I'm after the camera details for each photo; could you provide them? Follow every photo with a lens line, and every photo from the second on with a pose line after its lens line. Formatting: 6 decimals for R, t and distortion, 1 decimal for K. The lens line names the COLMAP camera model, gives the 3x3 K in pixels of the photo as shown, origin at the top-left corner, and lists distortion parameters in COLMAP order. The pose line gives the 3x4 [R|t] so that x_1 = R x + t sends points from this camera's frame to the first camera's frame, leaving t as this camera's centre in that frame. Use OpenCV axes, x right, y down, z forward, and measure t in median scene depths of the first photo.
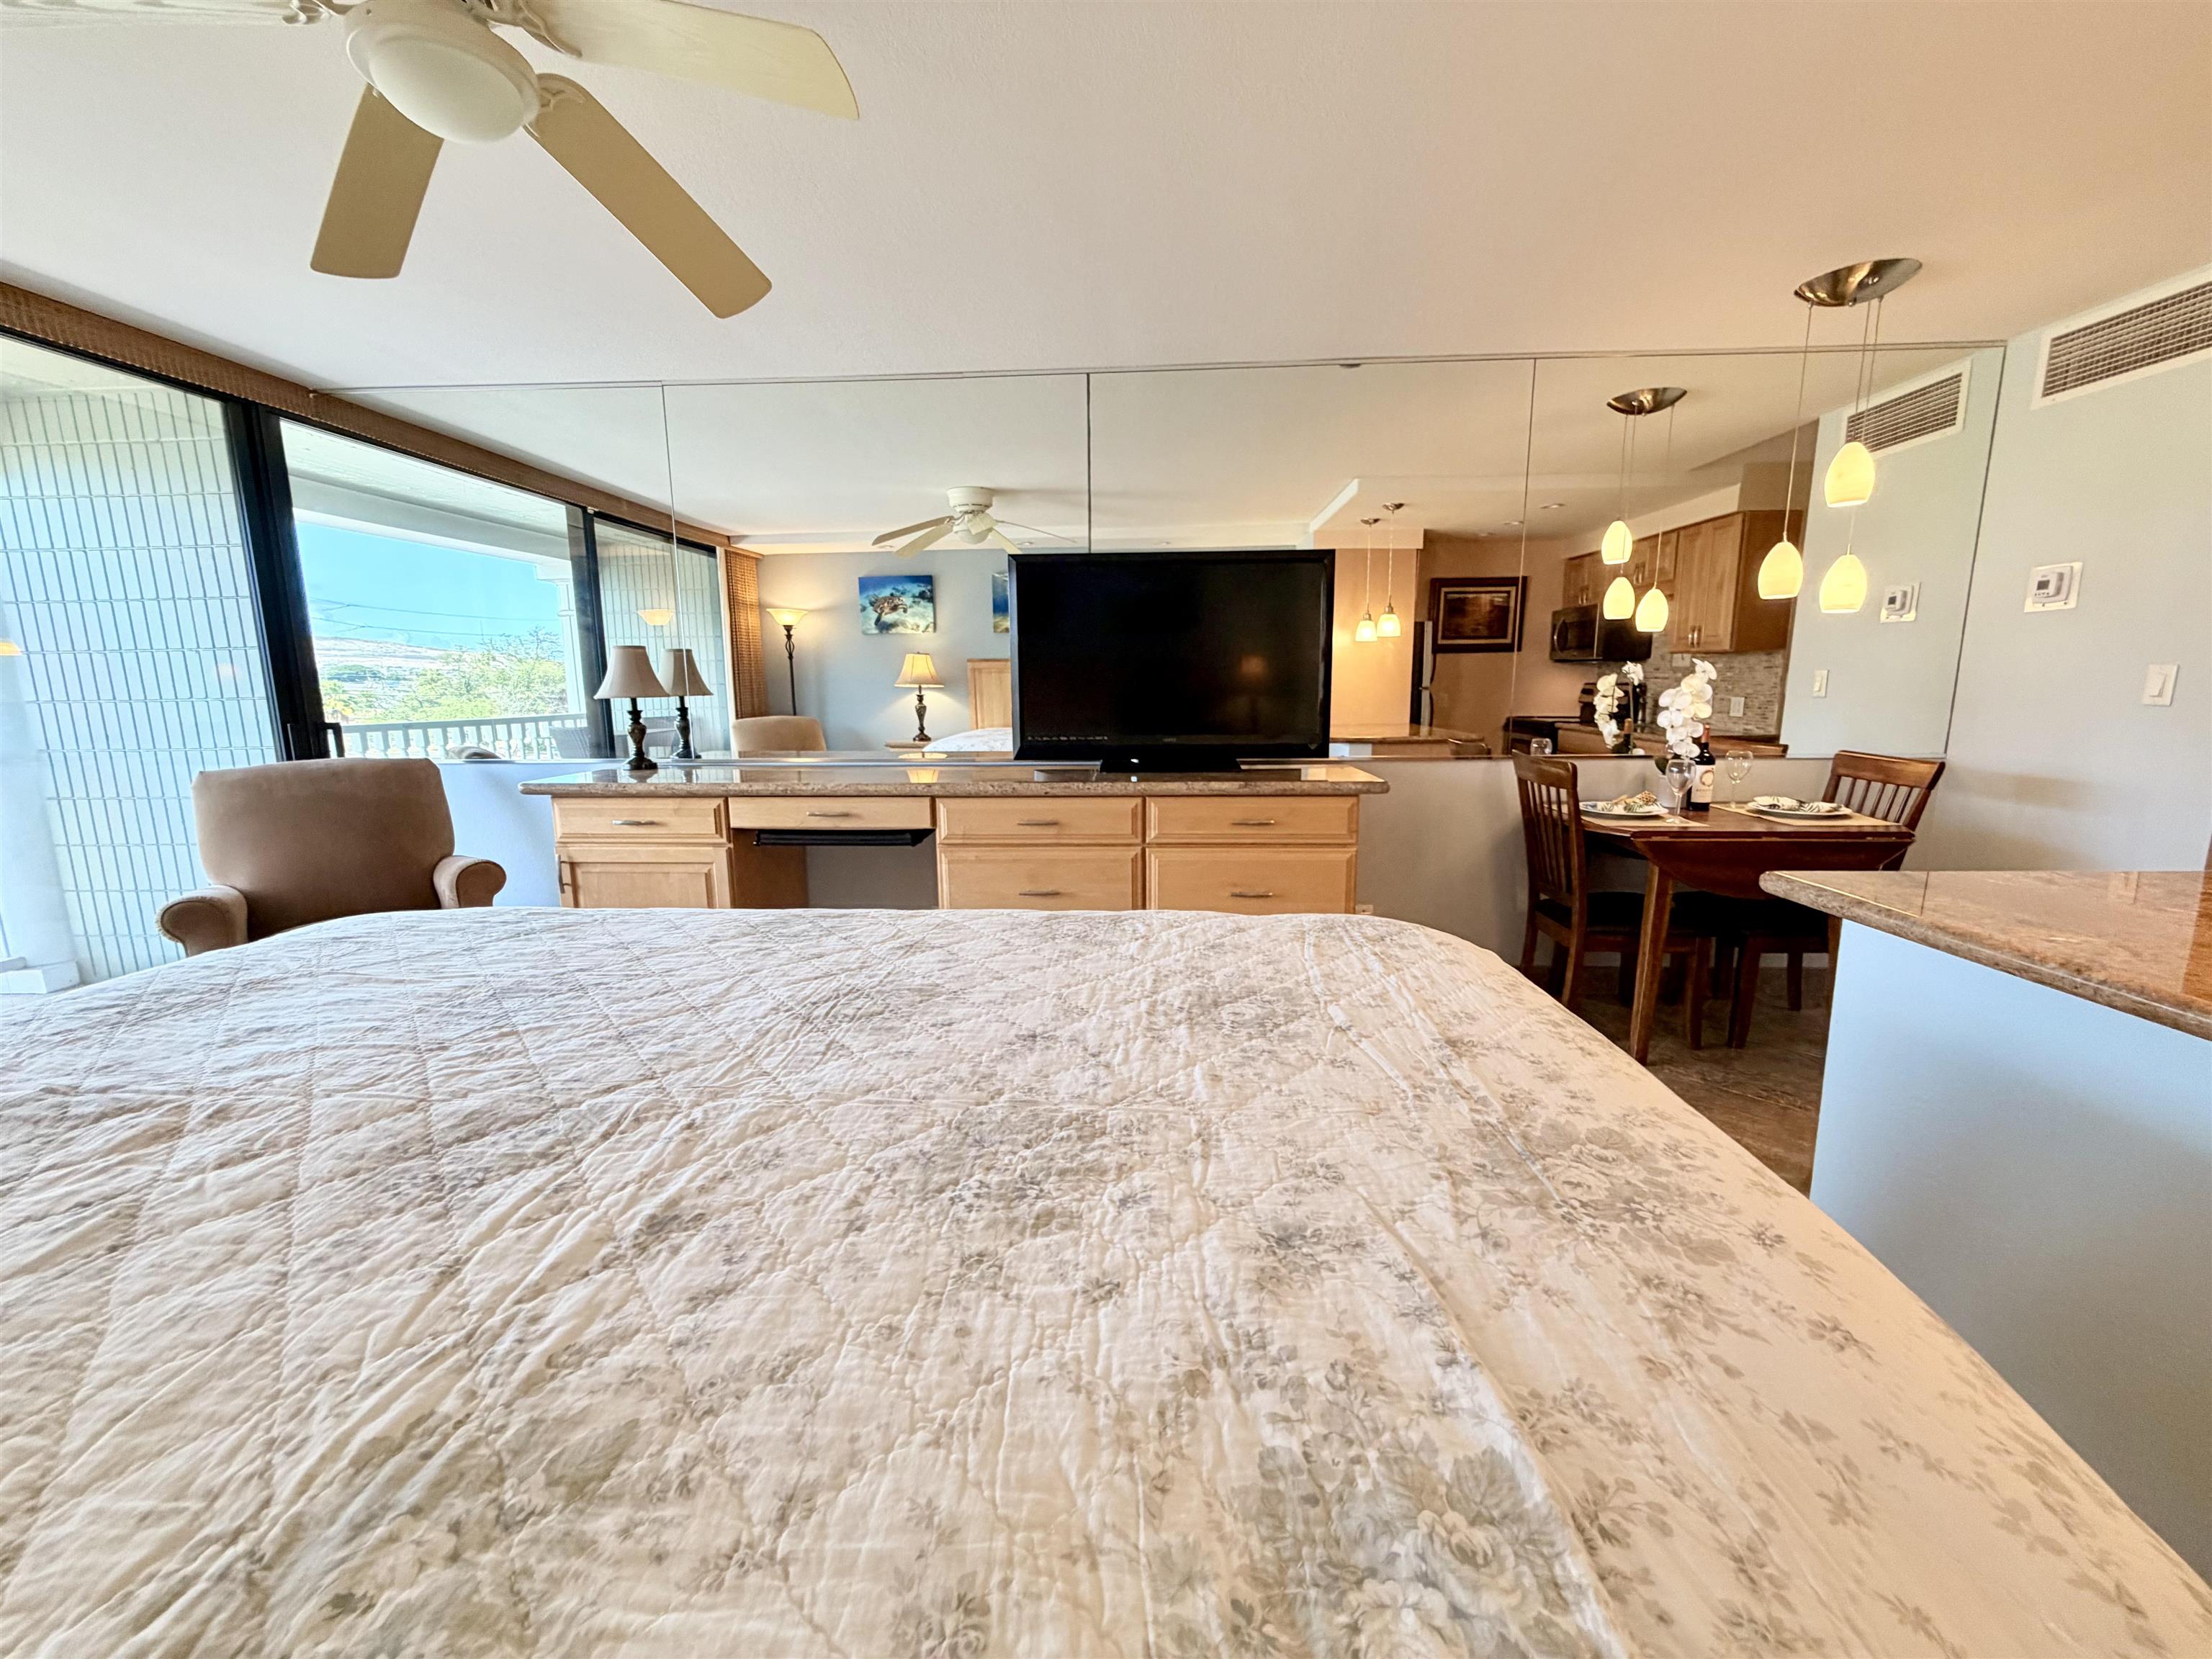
lens RADIAL K [[881.7, 0, 1096.6], [0, 881.7, 832.8], [0, 0, 1]] dist [-0.000917, 0.000504]
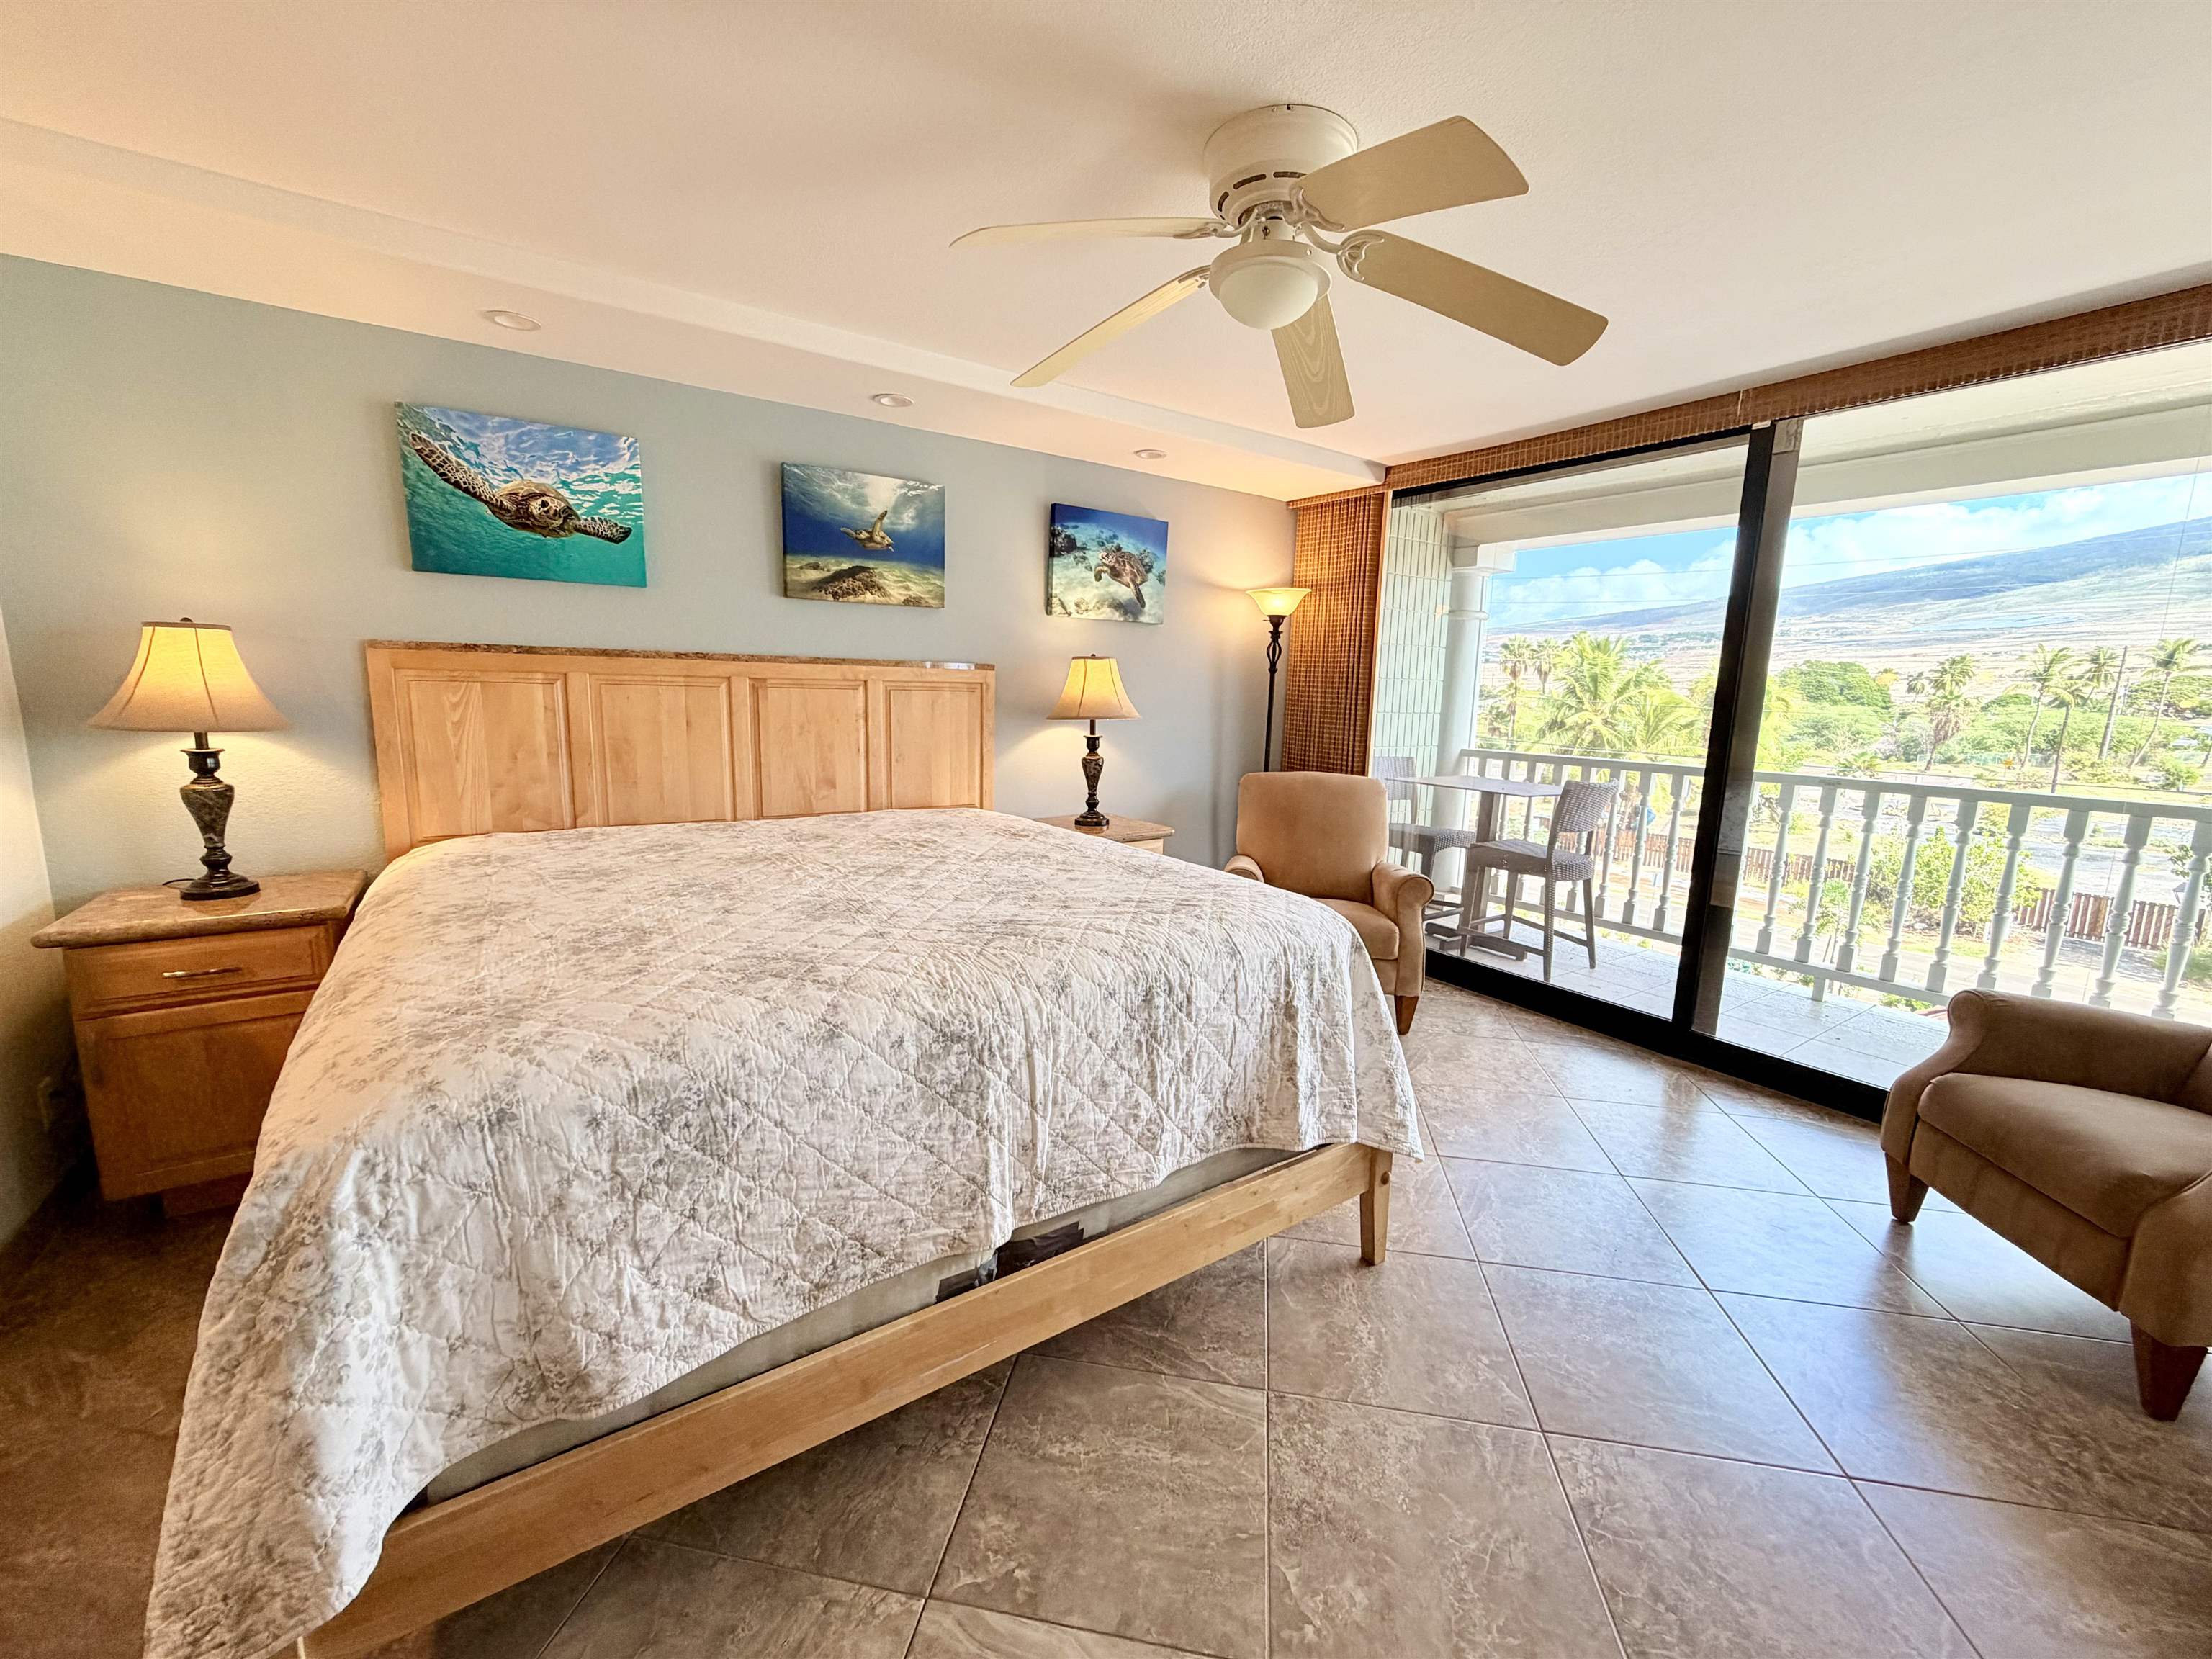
lens RADIAL K [[881.7, 0, 1099.3], [0, 881.7, 827.3], [0, 0, 1]] dist [-0.000917, 0.000504]
pose [[-0.793154, 0.089900, -0.602350, 0.101071], [-0.118121, 0.947556, 0.296959, -0.145408], [0.597457, 0.306684, -0.740939, 0.658077]]
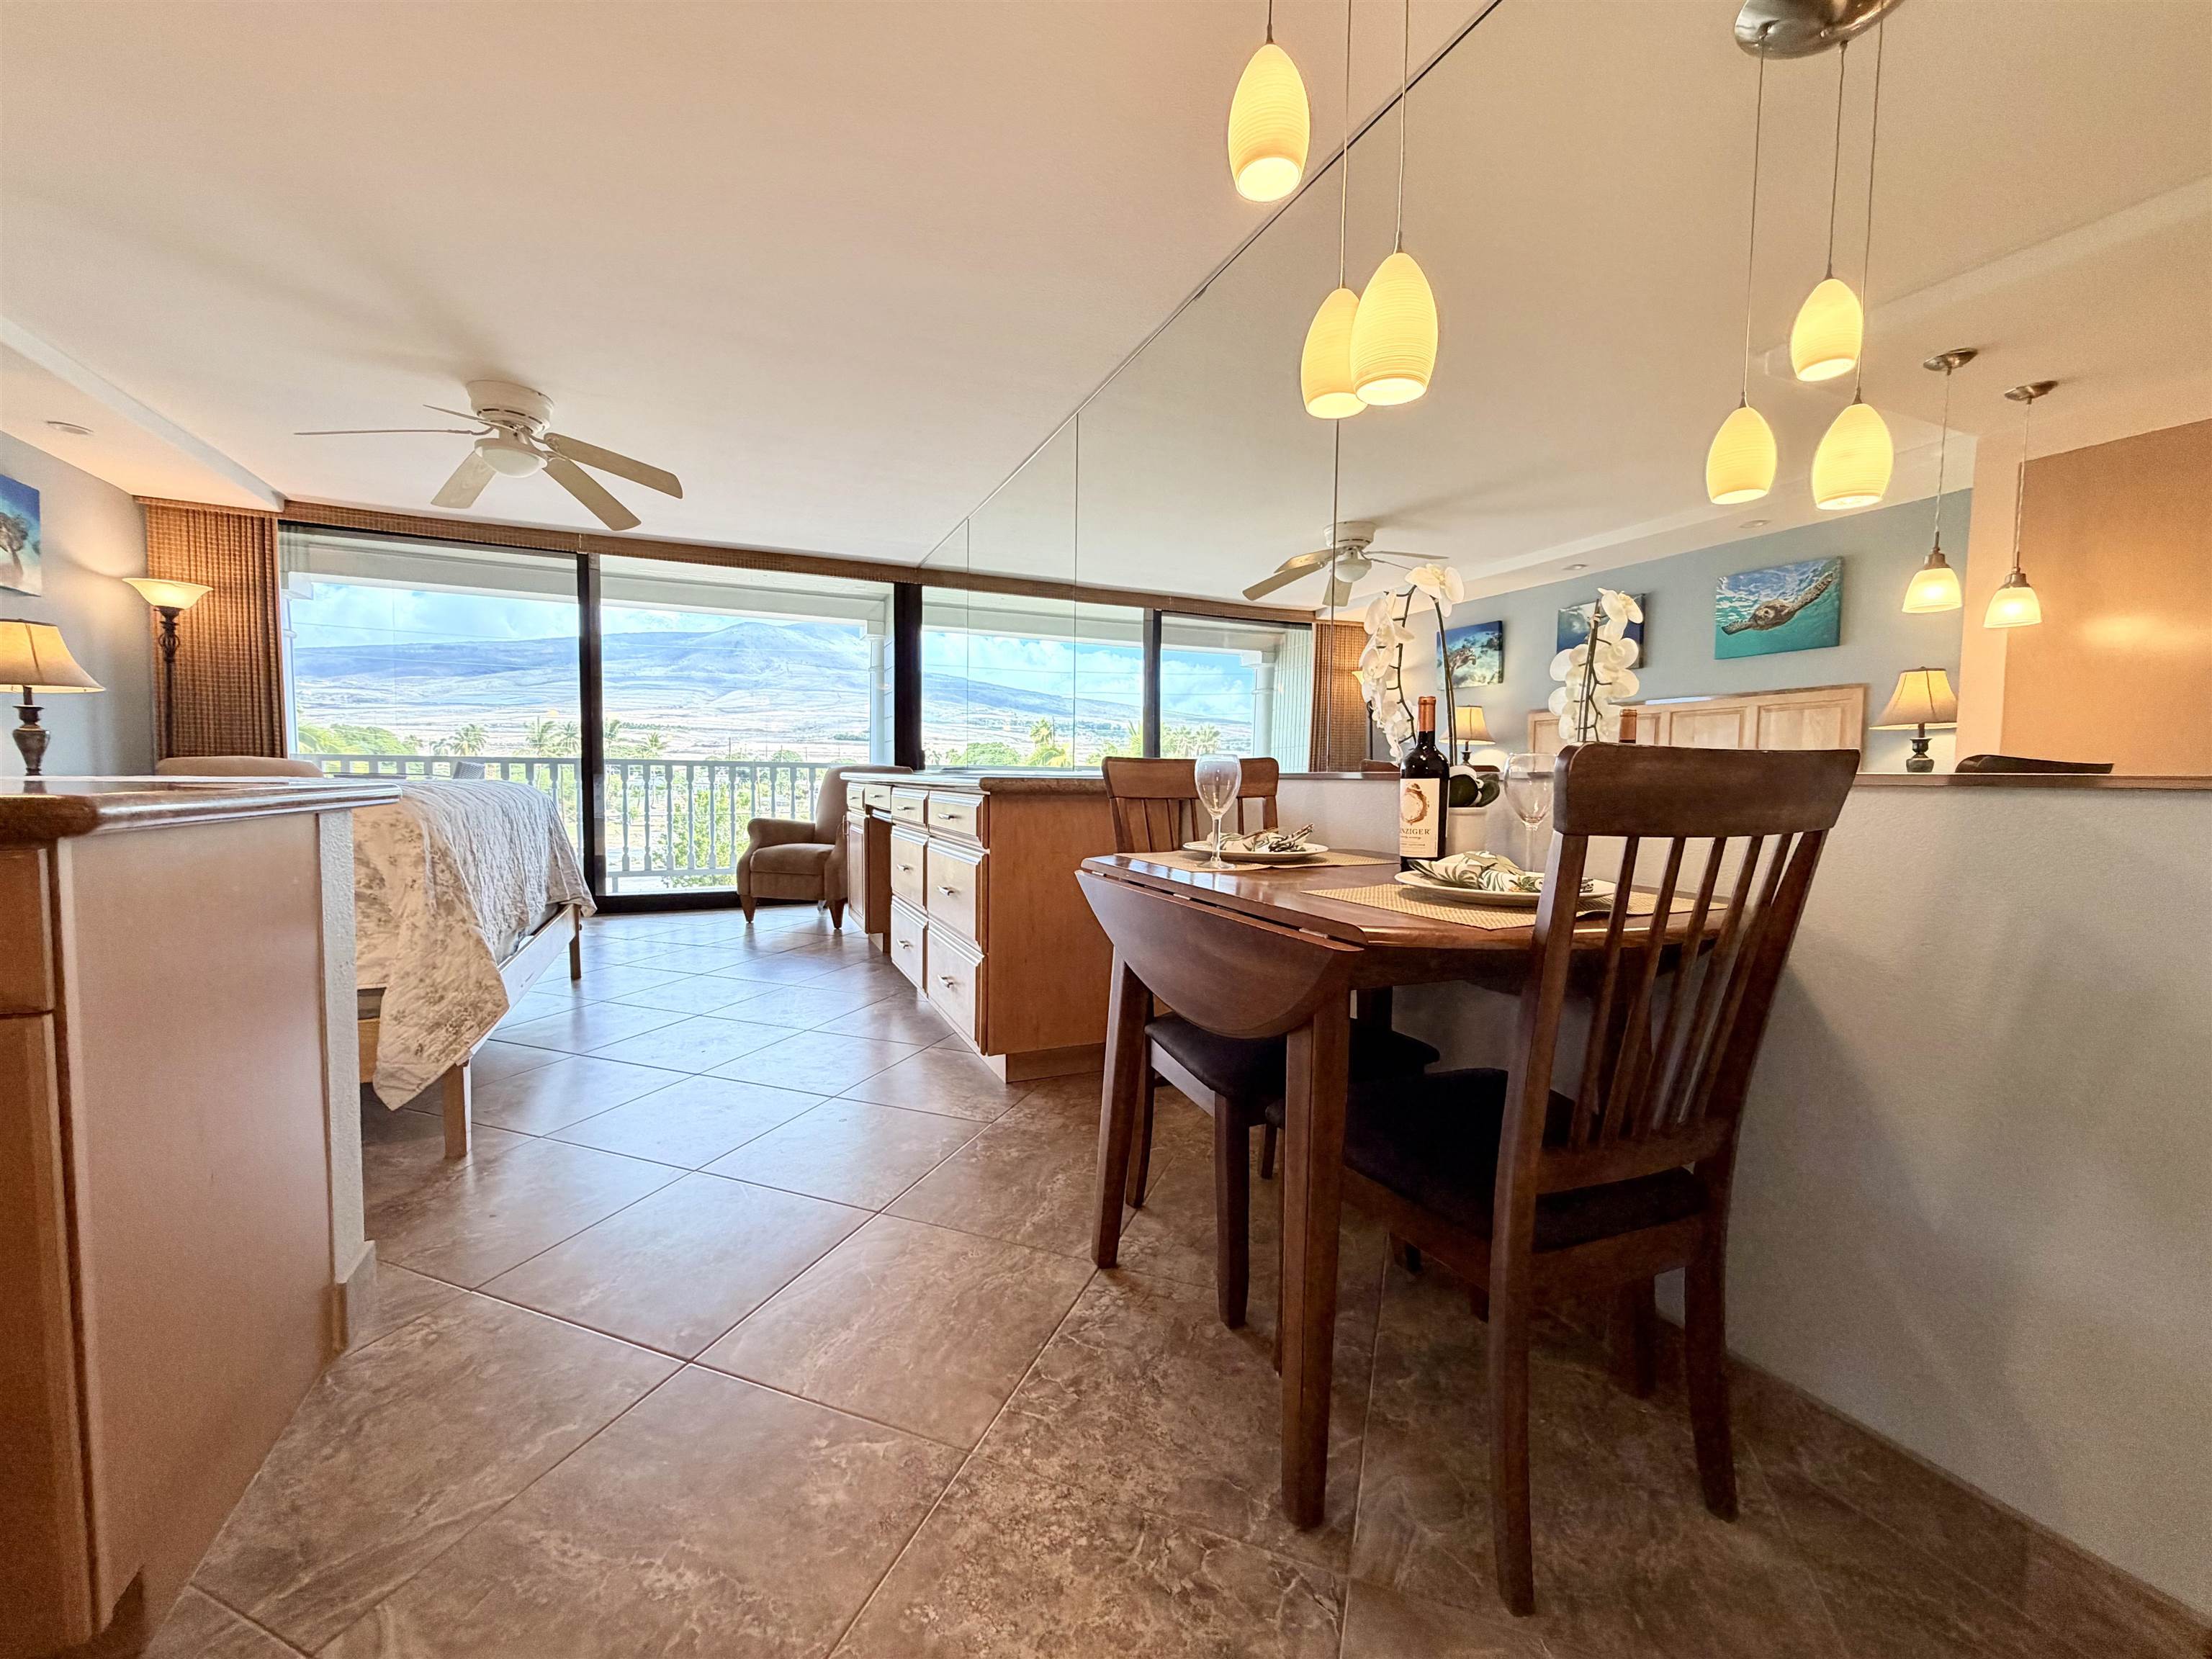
lens RADIAL K [[881.7, 0, 1102.1], [0, 881.7, 824.4], [0, 0, 1]] dist [-0.000917, 0.000504]
pose [[0.453821, 0.064231, -0.888775, 0.782108], [-0.168546, 0.985582, -0.014834, -0.012087], [0.875008, 0.156532, 0.458104, 0.481934]]
